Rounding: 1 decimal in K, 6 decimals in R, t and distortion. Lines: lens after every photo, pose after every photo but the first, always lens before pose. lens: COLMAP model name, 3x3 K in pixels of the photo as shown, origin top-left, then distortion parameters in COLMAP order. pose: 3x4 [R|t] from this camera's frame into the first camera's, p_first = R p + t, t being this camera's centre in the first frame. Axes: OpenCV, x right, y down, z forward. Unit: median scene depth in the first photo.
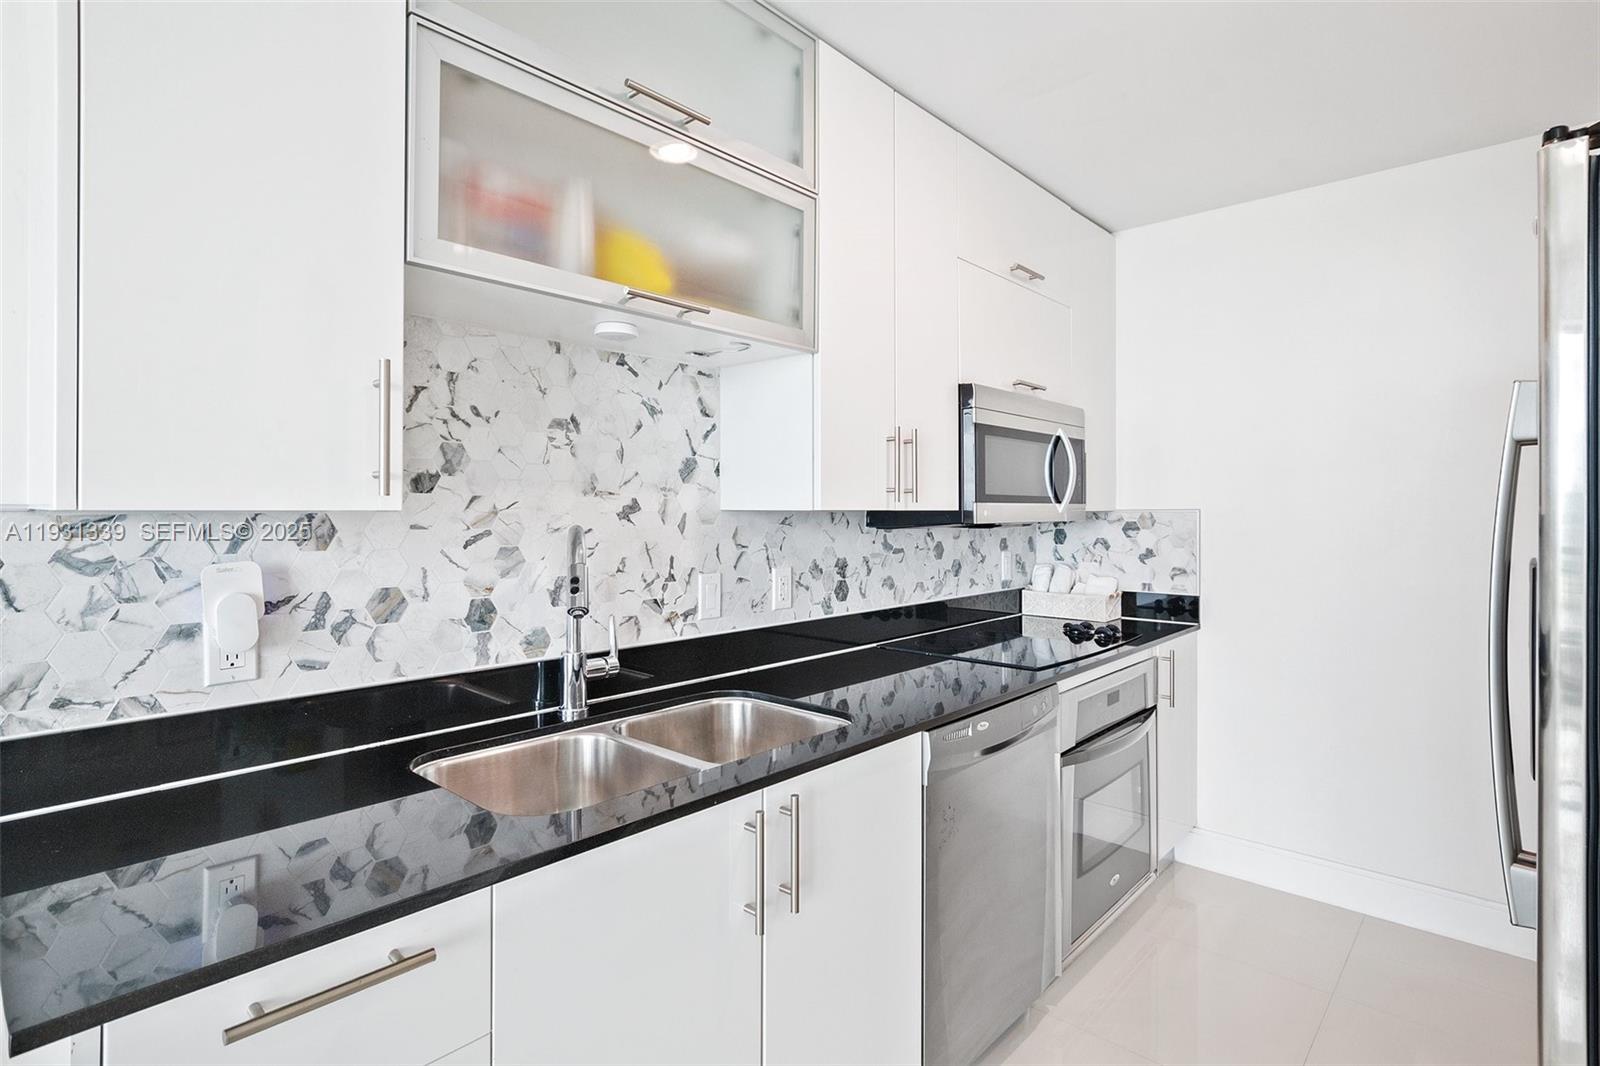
lens RADIAL K [[816.9, 0, 807.2], [0, 816.9, 497.8], [0, 0, 1]] dist [-0.006086, -0.000393]
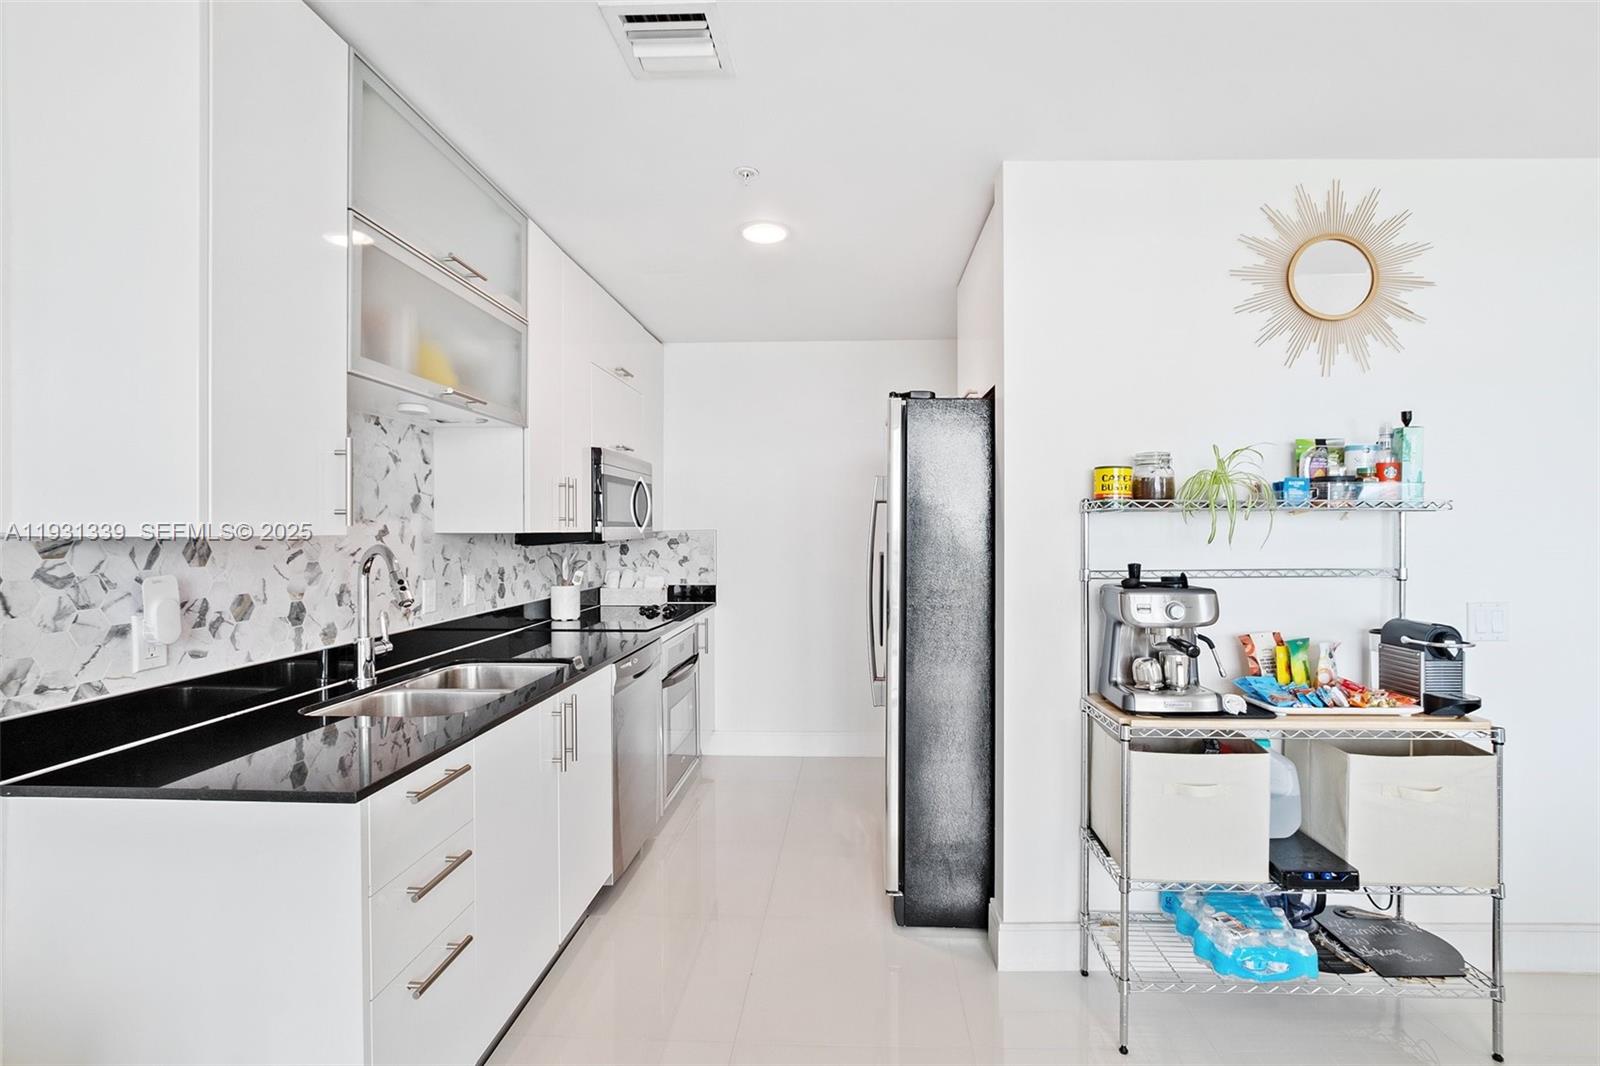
lens RADIAL K [[736.9, 0, 847.1], [0, 736.9, 513.4], [0, 0, 1]] dist [-0.017508, 0.000145]
pose [[0.757154, 0.009747, 0.653164, -0.465847], [-0.004993, 0.999946, -0.009134, -0.011776], [-0.653218, 0.003654, 0.757161, -0.446203]]
